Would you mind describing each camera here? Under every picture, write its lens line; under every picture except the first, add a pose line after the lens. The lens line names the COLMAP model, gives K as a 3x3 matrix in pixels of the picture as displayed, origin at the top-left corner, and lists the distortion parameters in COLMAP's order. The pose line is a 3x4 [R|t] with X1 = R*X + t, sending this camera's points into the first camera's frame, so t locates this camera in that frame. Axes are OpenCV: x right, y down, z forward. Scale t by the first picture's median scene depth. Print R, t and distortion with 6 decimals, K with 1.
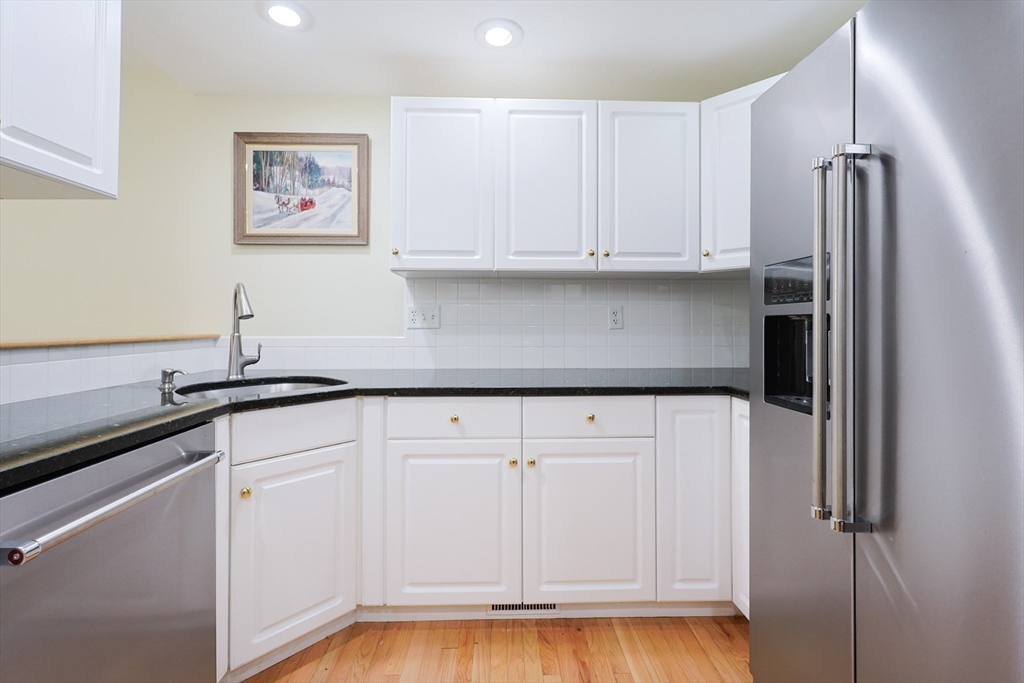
lens RADIAL K [[444.8, 0, 511.1], [0, 444.8, 315.0], [0, 0, 1]] dist [-0.000981, -0.000130]
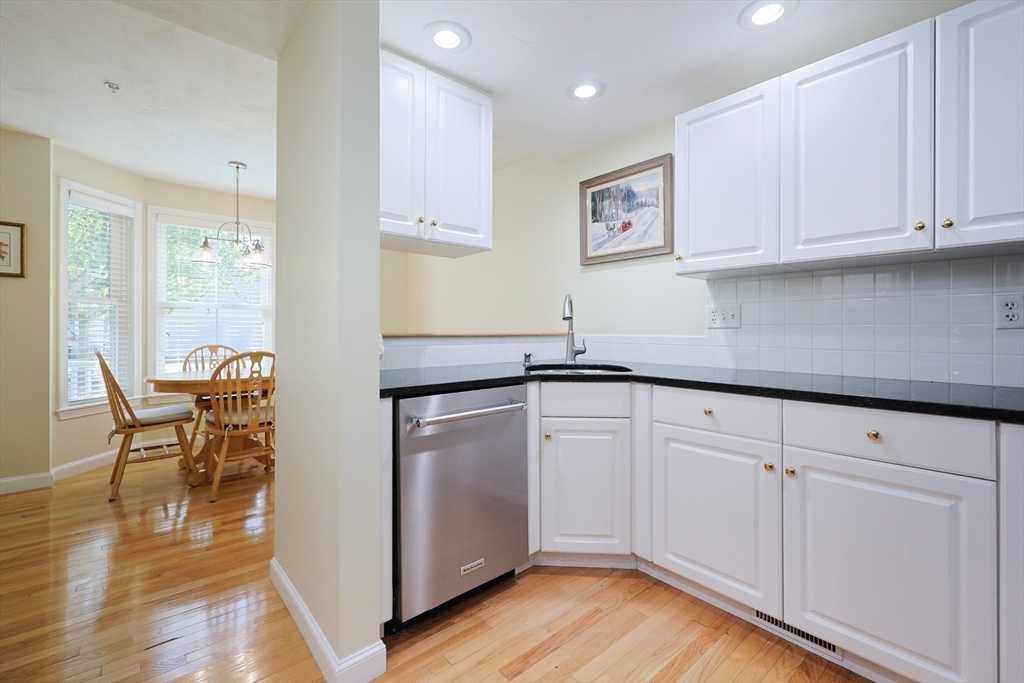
lens RADIAL K [[445.5, 0, 510.7], [0, 445.5, 326.4], [0, 0, 1]] dist [-0.001209, -0.000365]
pose [[0.626309, -0.004583, -0.779561, 0.325750], [0.013739, 0.999892, 0.005160, 0.016403], [0.779453, -0.013942, 0.626305, -0.014478]]
